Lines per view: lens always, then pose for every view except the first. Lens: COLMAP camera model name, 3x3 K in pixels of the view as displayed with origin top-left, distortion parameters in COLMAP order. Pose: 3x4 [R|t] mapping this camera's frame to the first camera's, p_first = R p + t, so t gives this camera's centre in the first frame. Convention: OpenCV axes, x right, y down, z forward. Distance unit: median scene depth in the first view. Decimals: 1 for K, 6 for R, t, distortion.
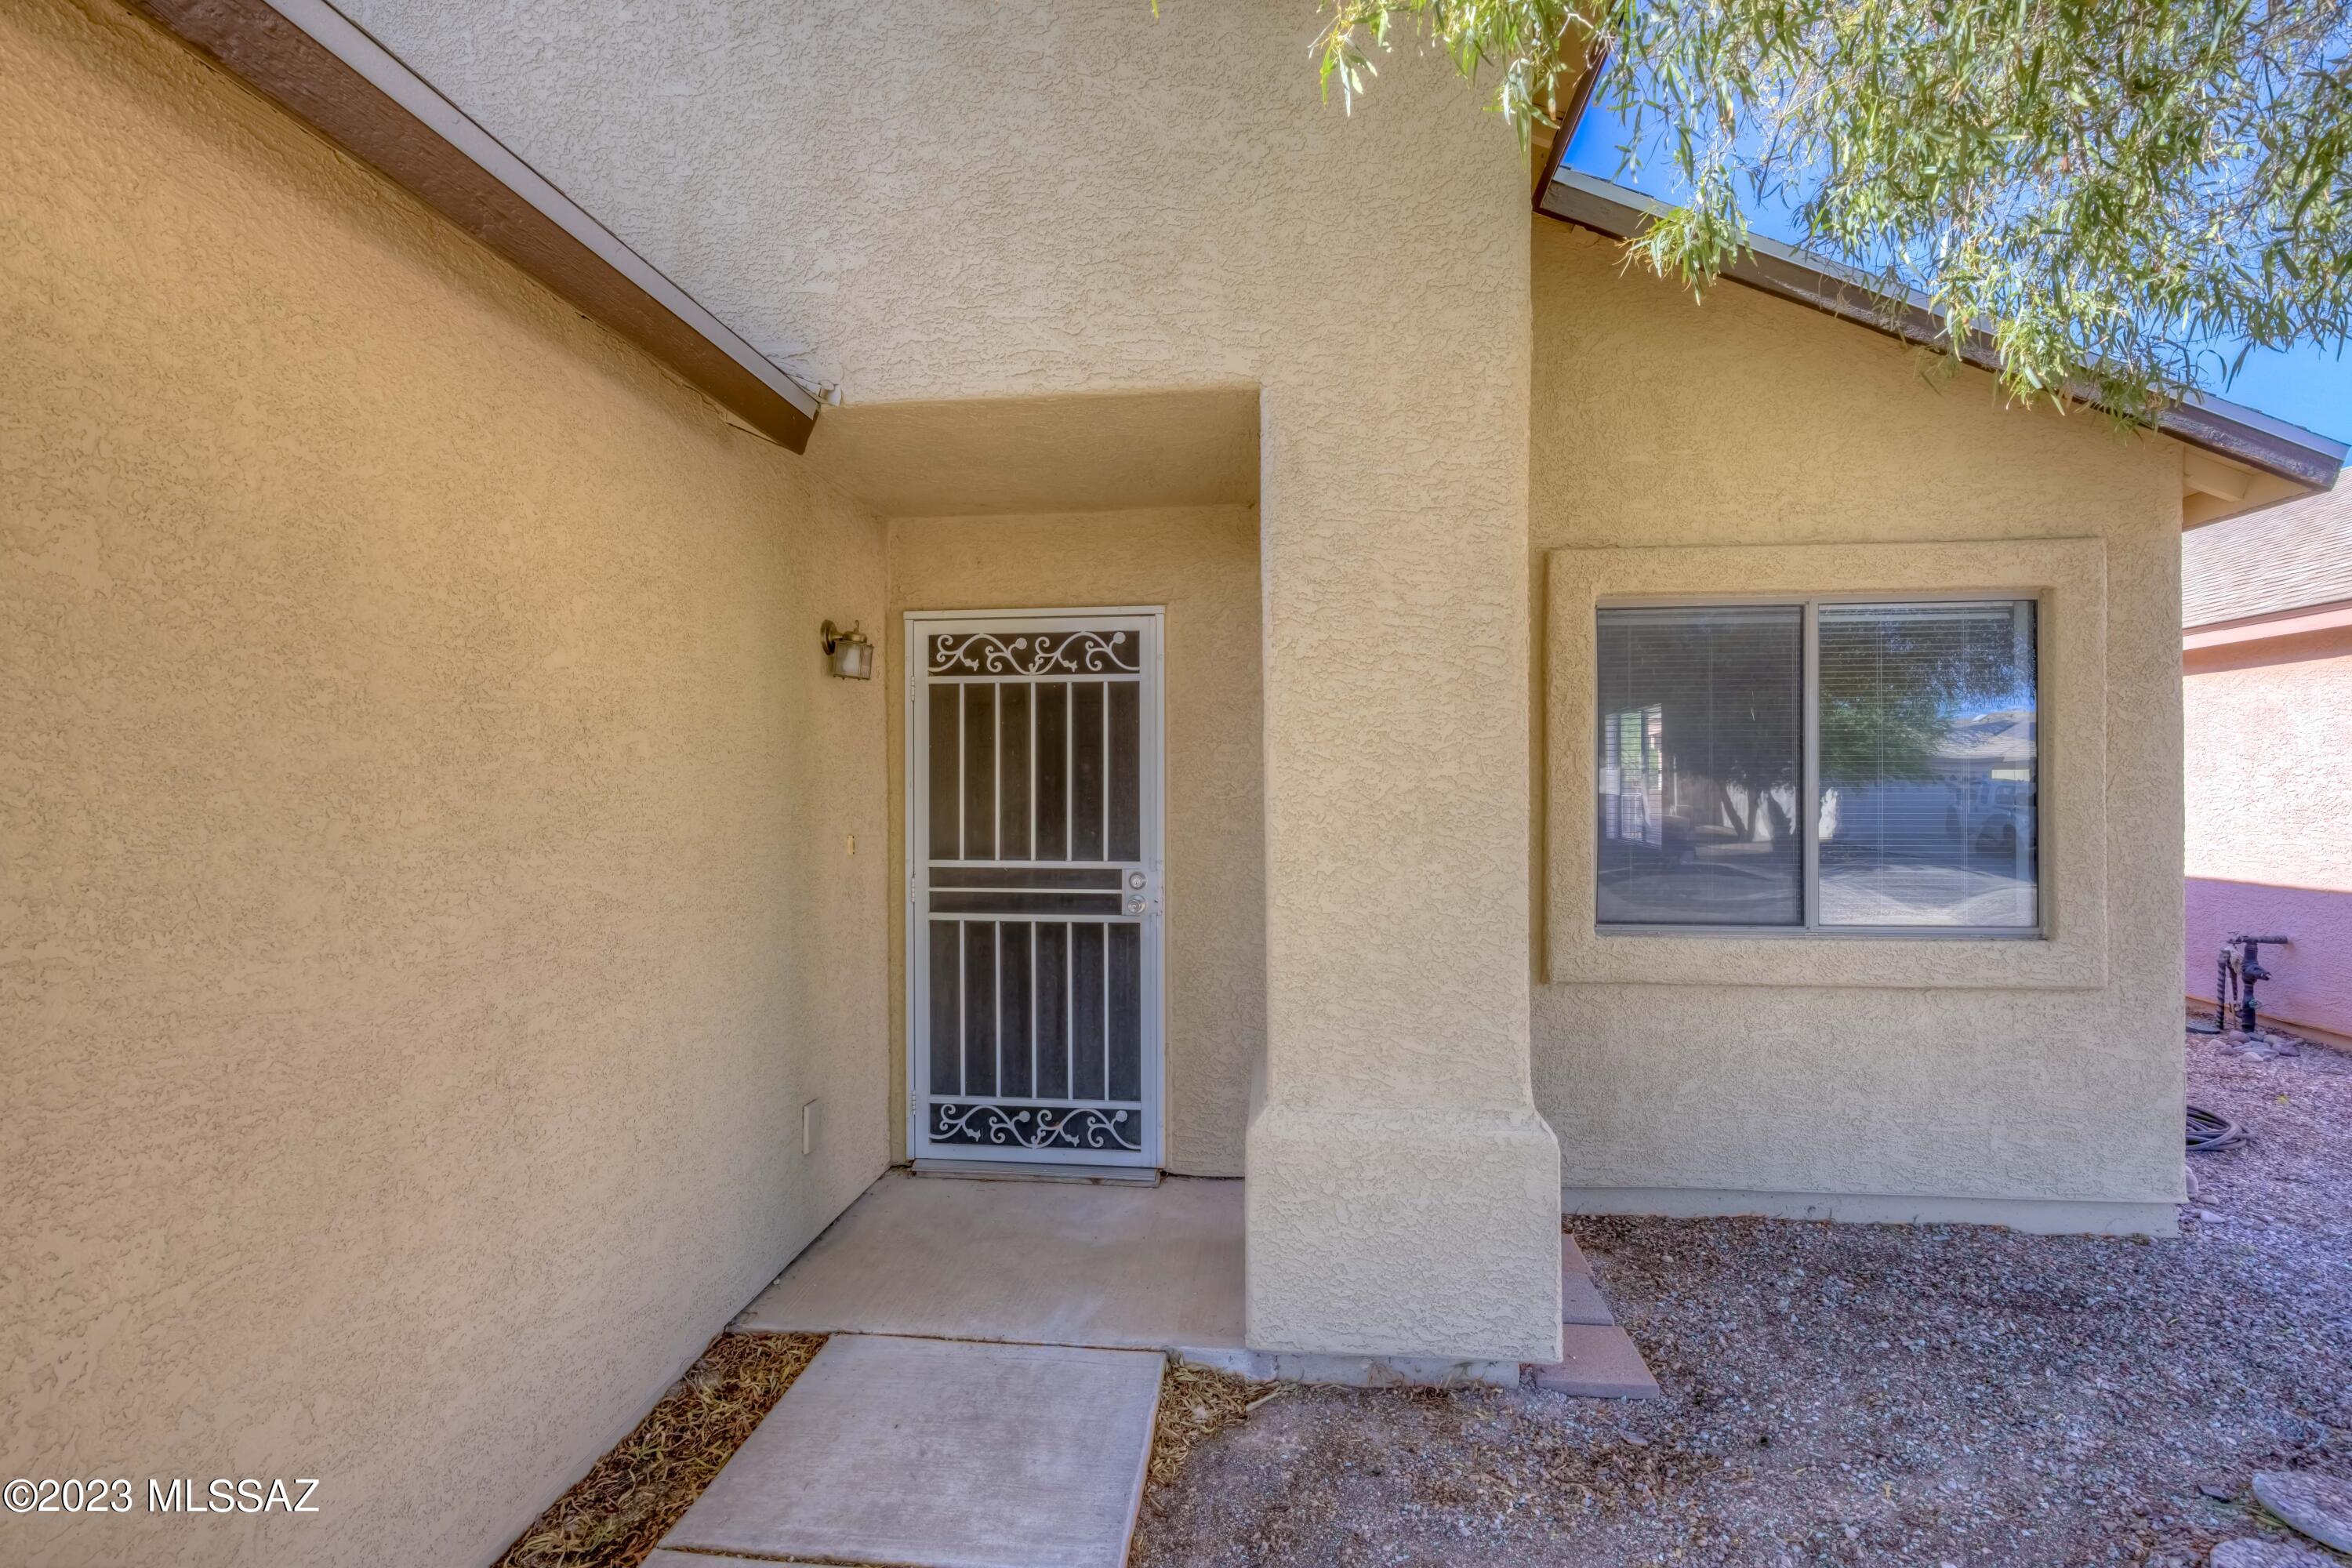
lens RADIAL K [[1130.4, 0, 1168.4], [0, 1130.4, 783.3], [0, 0, 1]] dist [0.003497, 0.000400]
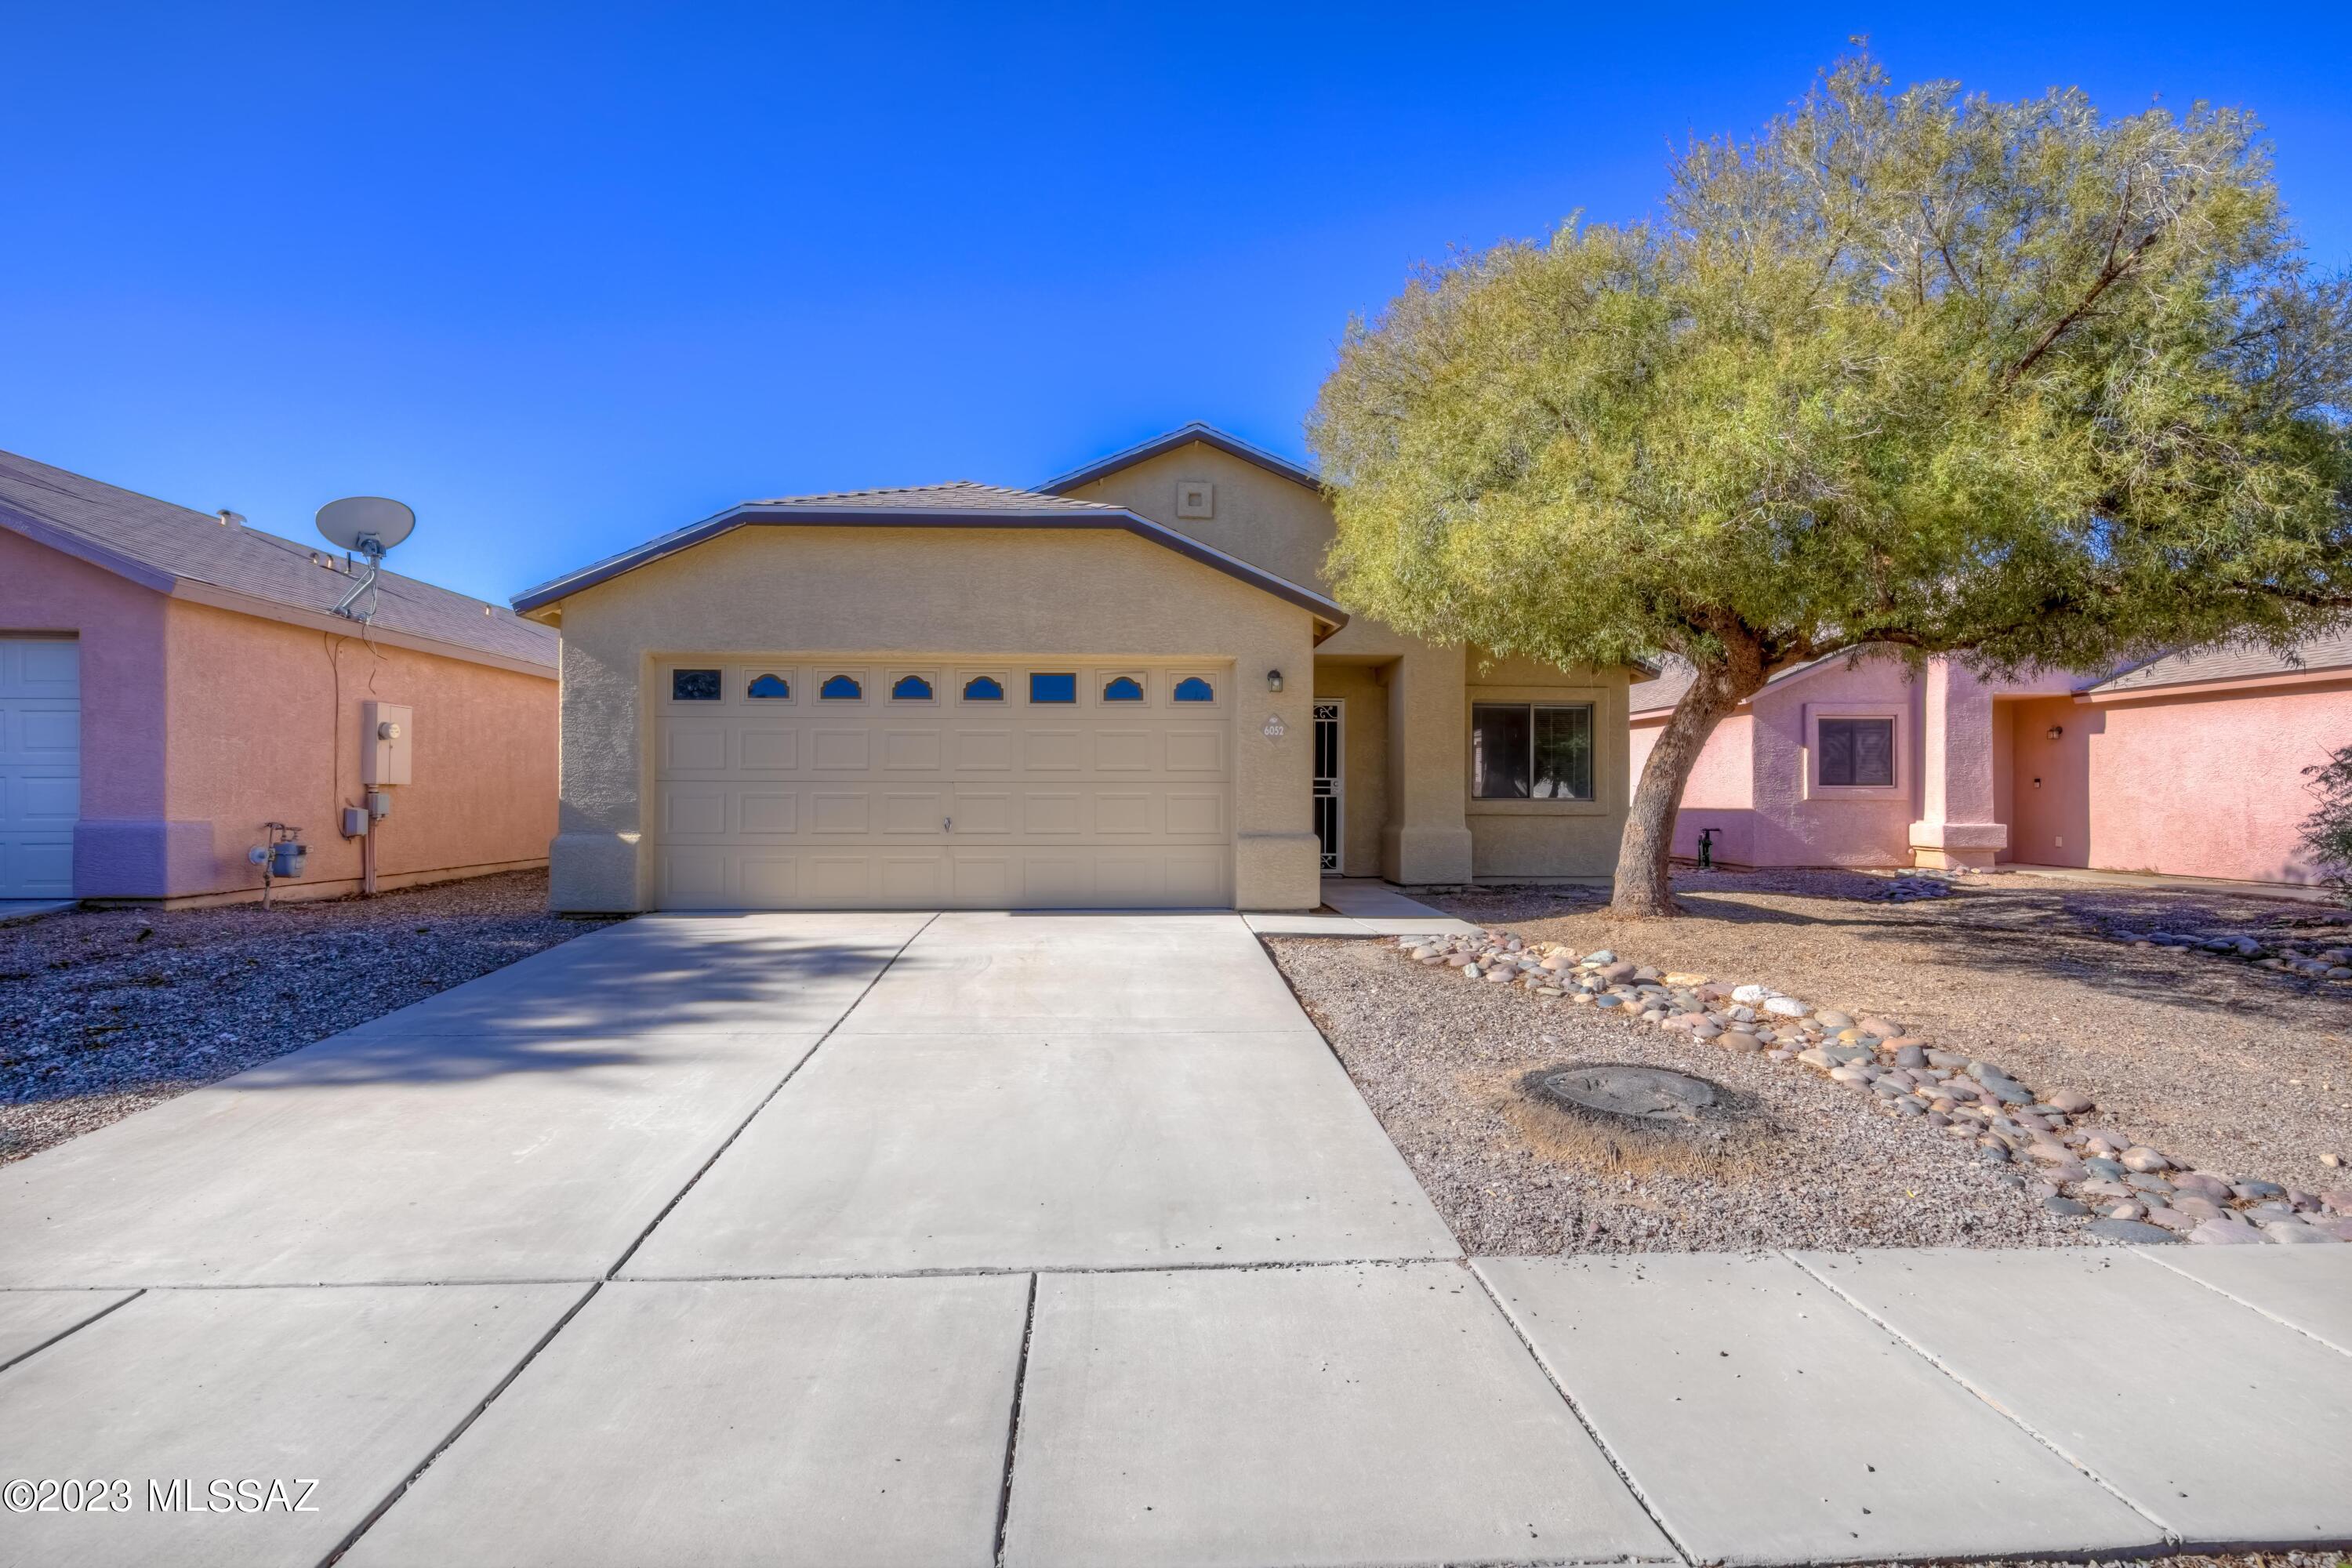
lens RADIAL K [[1130.4, 0, 1170.0], [0, 1130.4, 785.7], [0, 0, 1]] dist [0.003497, 0.000400]
pose [[0.986746, 0.010587, 0.161929, -1.002117], [-0.009697, 0.999933, -0.006287, 0.115644], [-0.161985, 0.004633, 0.986782, -2.069961]]
